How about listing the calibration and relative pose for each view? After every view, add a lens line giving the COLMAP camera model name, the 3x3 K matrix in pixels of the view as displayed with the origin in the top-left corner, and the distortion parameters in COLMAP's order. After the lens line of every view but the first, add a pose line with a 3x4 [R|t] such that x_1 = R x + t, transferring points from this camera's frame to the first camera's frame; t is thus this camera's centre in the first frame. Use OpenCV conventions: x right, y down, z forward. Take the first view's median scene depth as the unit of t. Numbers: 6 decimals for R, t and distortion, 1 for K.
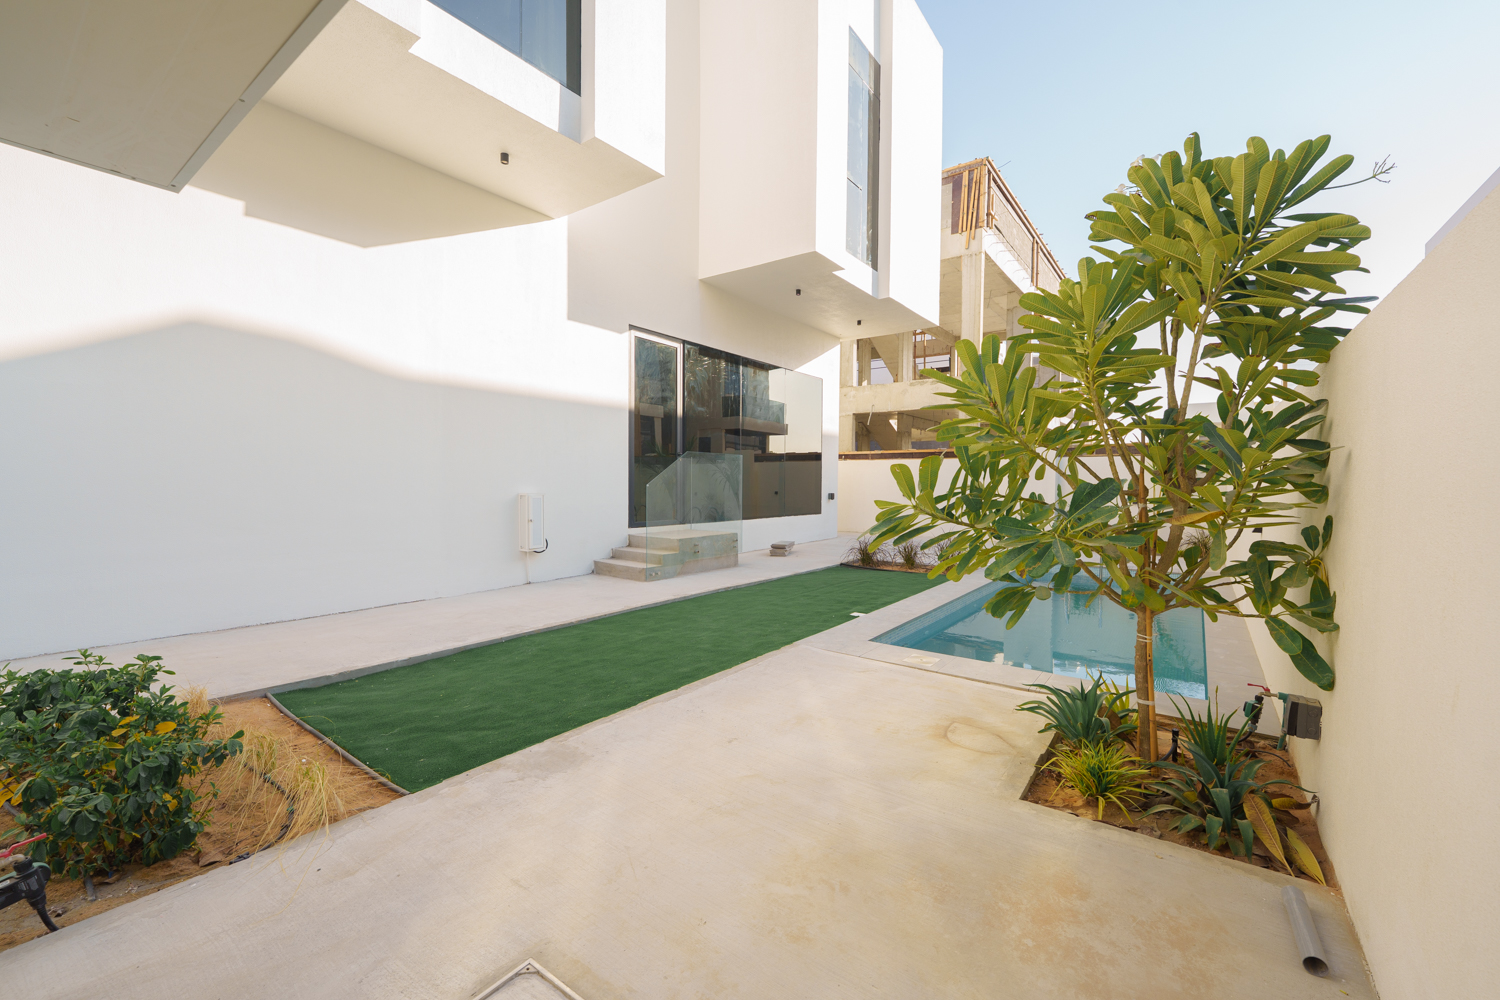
lens RADIAL K [[610.9, 0, 750.0], [0, 610.9, 500.0], [0, 0, 1]] dist [-0.002493, -0.003502]
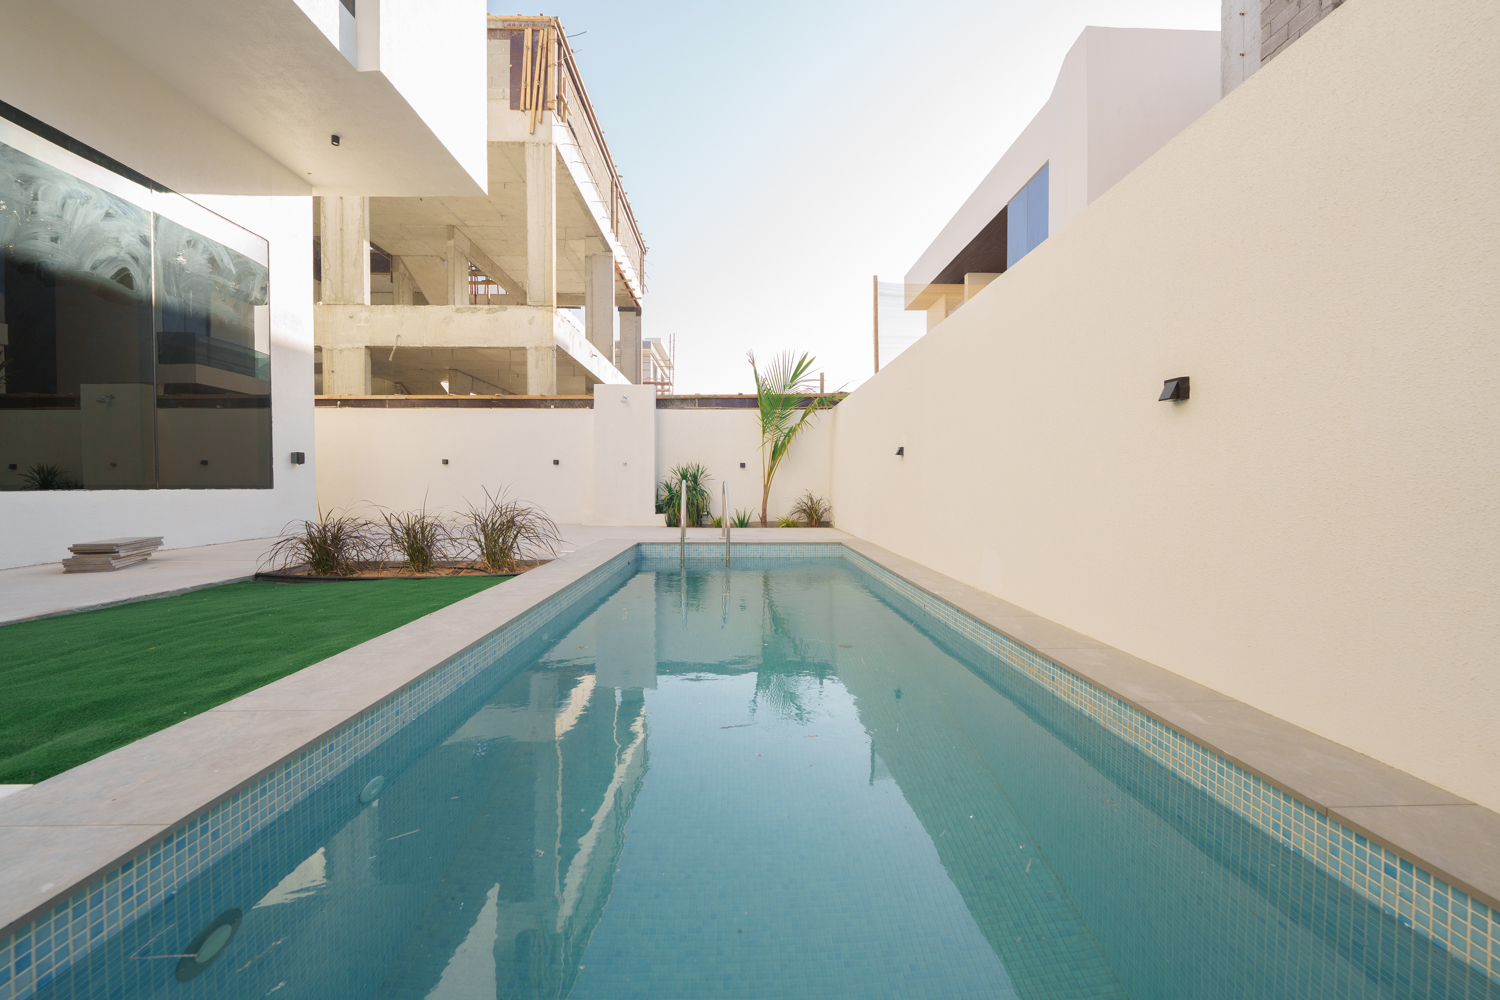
lens RADIAL K [[610.9, 0, 750.0], [0, 610.9, 500.0], [0, 0, 1]] dist [-0.002493, -0.003502]
pose [[0.789576, -0.022851, 0.613228, 0.102277], [0.025084, 0.999673, 0.004954, 0.035085], [-0.613140, 0.011471, 0.789891, 0.263298]]
